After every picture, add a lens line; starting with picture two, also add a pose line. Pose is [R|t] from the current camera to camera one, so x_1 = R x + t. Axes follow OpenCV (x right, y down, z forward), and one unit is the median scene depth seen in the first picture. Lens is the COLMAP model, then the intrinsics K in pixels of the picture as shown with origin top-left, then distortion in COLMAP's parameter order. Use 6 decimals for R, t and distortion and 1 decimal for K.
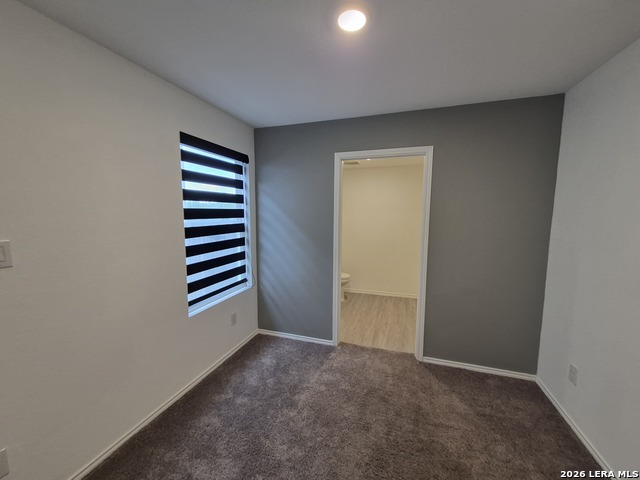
lens RADIAL K [[251.1, 0, 319.4], [0, 251.1, 239.4], [0, 0, 1]] dist [0.003632, -0.000371]
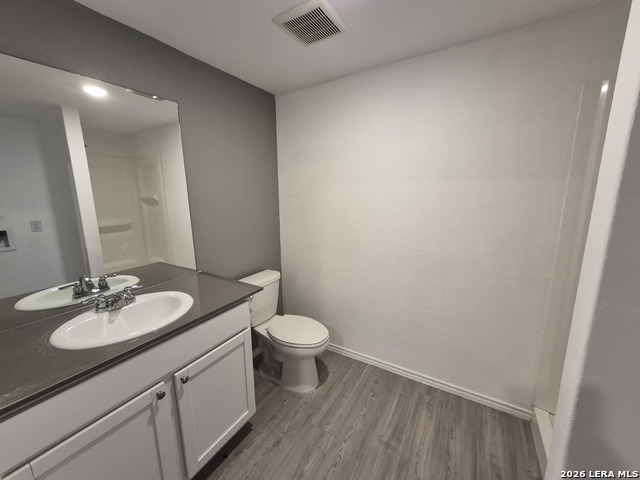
lens RADIAL K [[251.1, 0, 320.5], [0, 251.1, 239.4], [0, 0, 1]] dist [0.003632, -0.000371]
pose [[0.976824, 0.022929, -0.212810, 0.196543], [-0.004426, 0.996197, 0.087020, -0.047970], [0.213996, -0.084061, 0.973211, 0.614598]]
